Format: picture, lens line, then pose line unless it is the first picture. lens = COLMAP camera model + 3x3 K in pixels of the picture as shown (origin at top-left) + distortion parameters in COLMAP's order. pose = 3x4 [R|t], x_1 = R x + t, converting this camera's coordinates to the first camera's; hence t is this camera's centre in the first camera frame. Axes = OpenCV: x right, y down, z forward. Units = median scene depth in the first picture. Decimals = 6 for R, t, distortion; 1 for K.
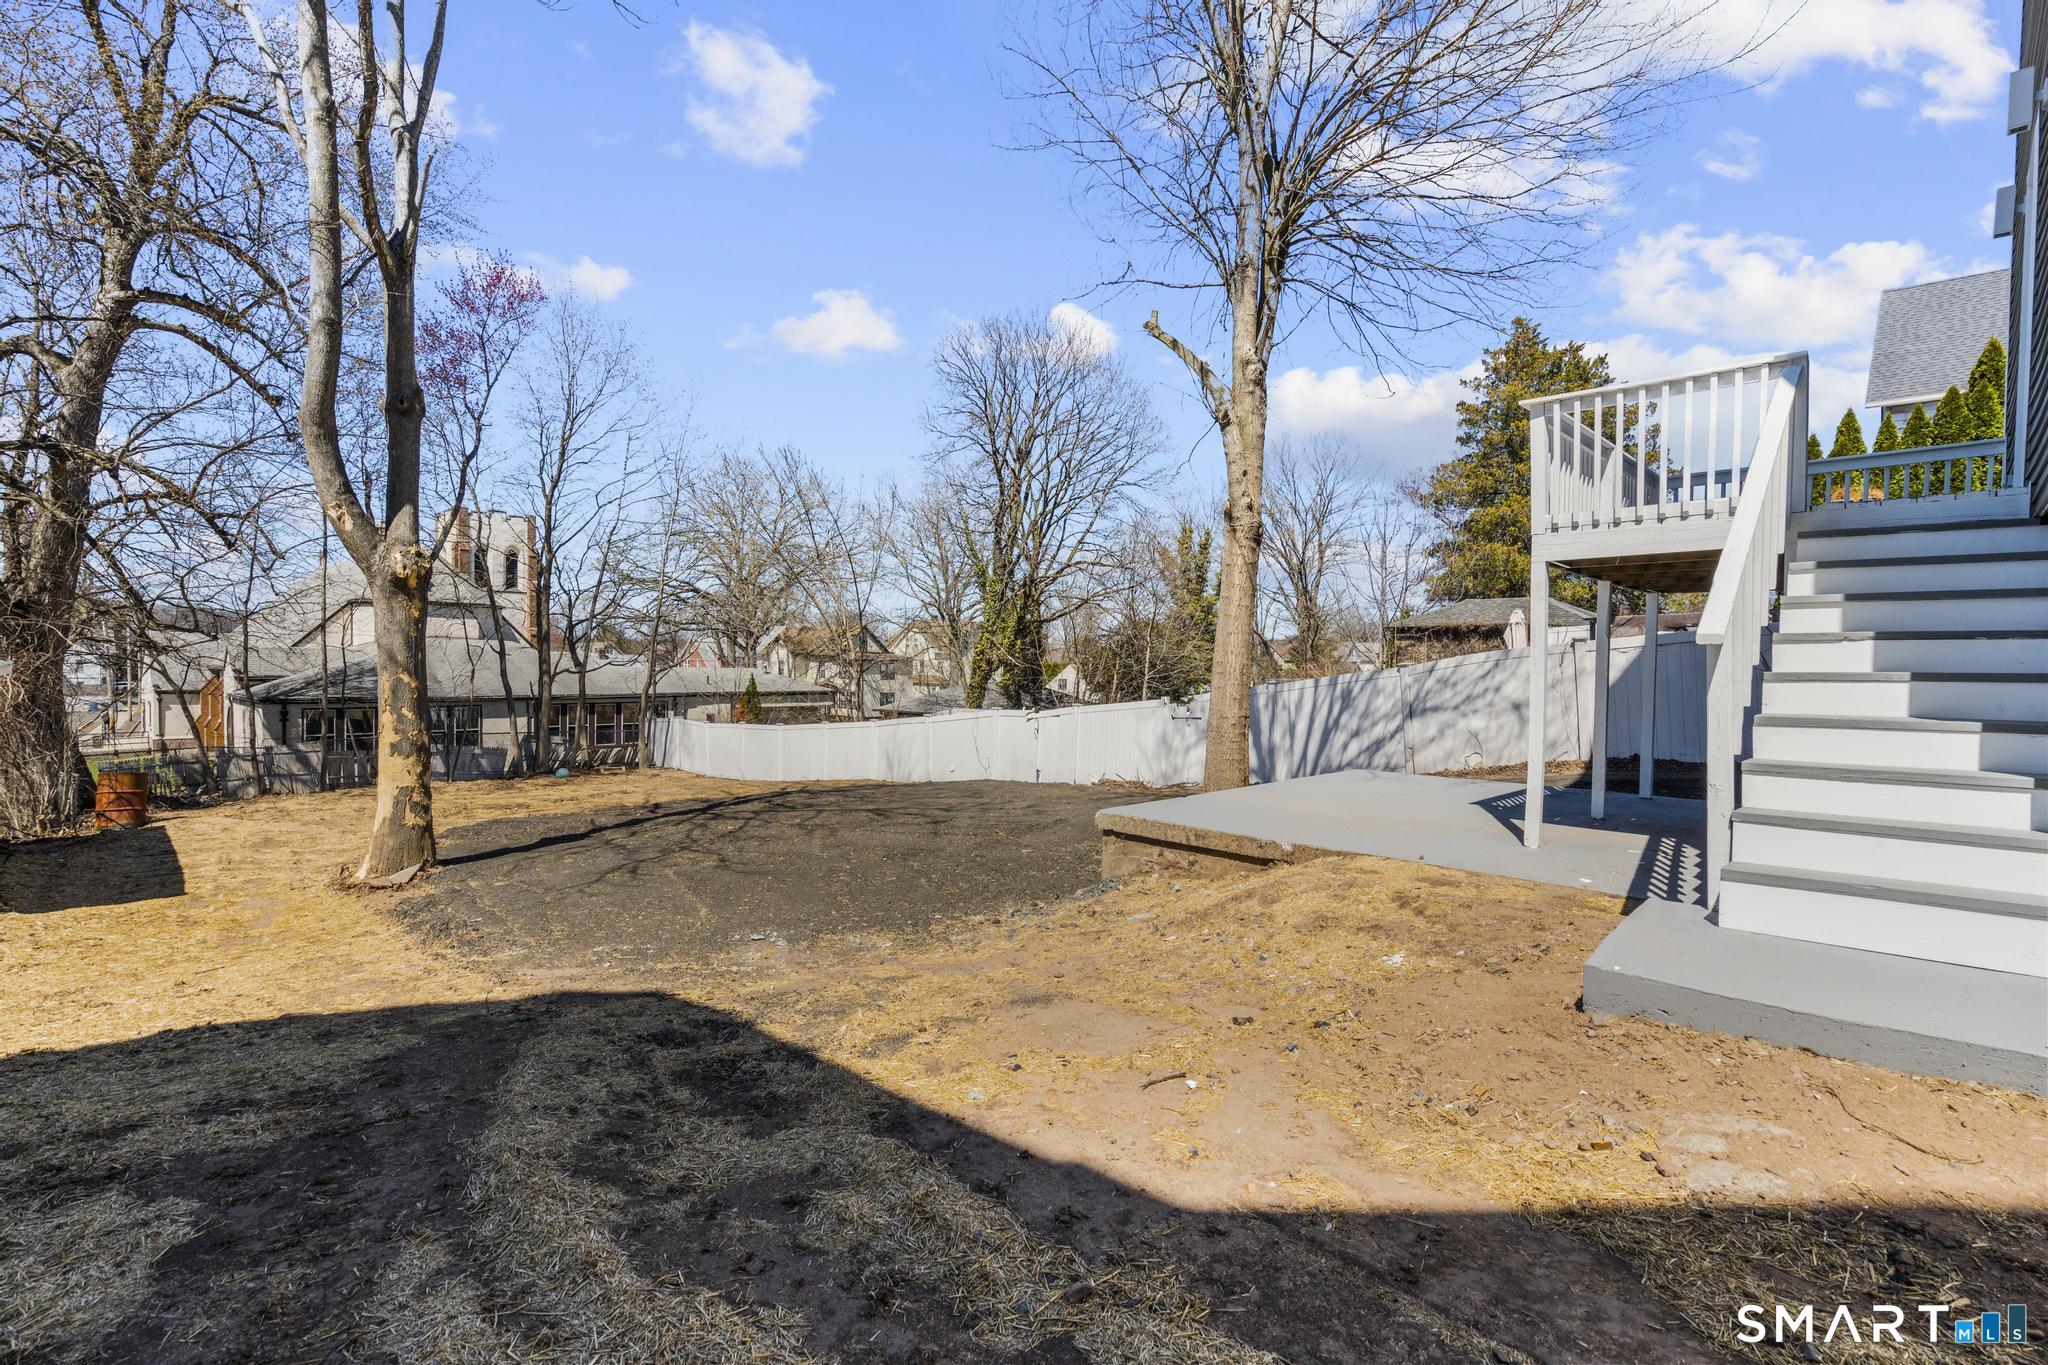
lens RADIAL K [[914.1, 0, 1021.9], [0, 914.1, 686.2], [0, 0, 1]] dist [-0.013783, 0.005487]
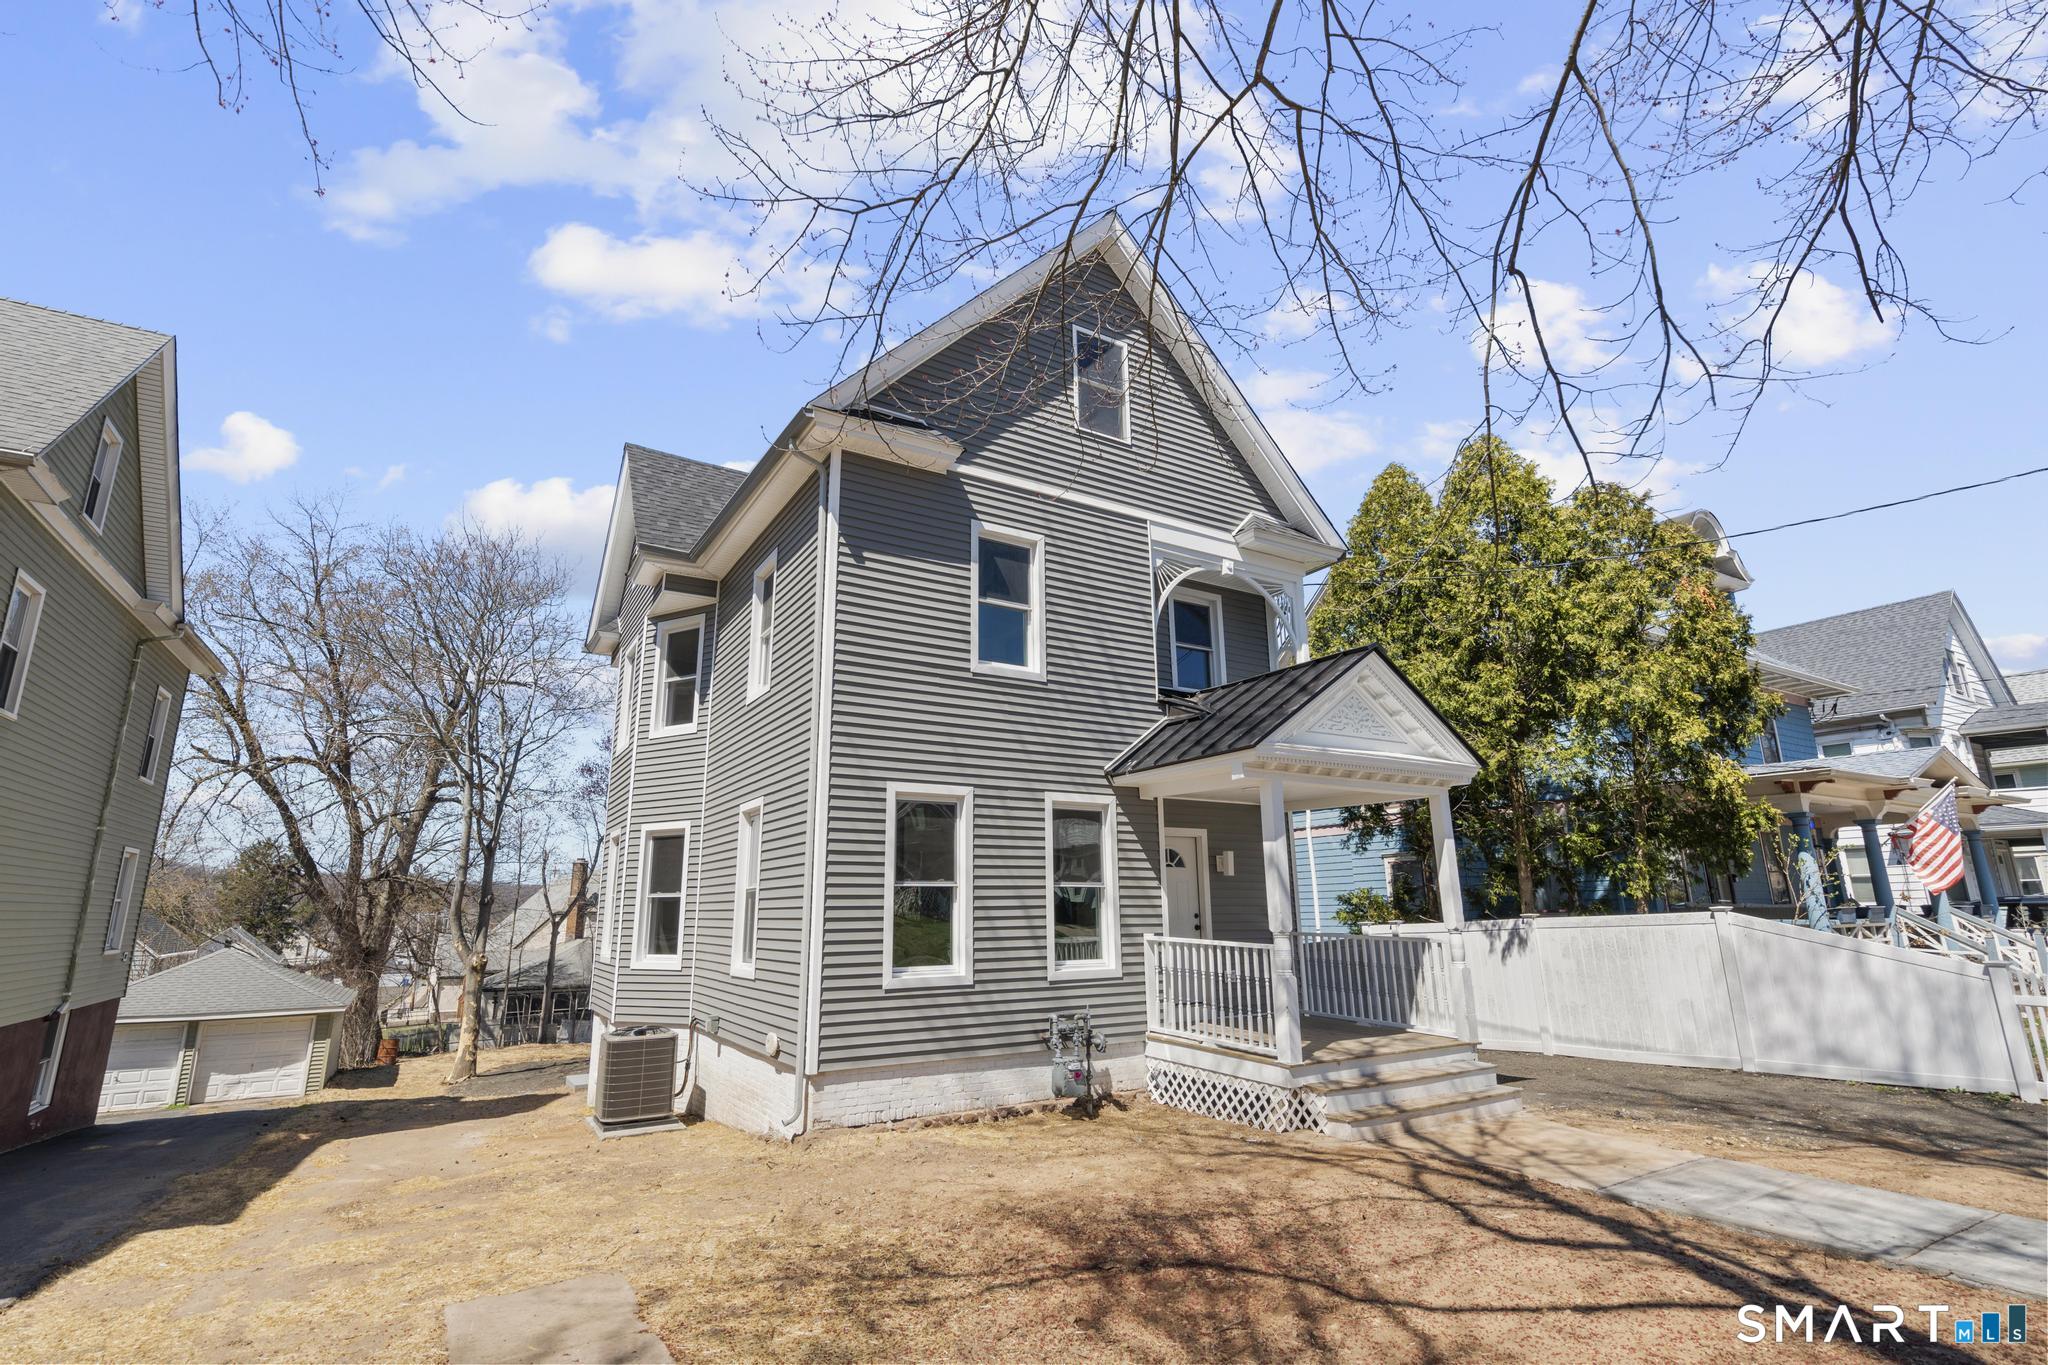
lens RADIAL K [[914.1, 0, 1021.9], [0, 914.1, 686.2], [0, 0, 1]] dist [-0.013783, 0.005487]
pose [[0.974416, -0.082728, -0.208972, 1.562459], [0.023938, 0.962704, -0.269497, -0.148531], [0.223473, 0.257600, 0.940054, -1.436695]]
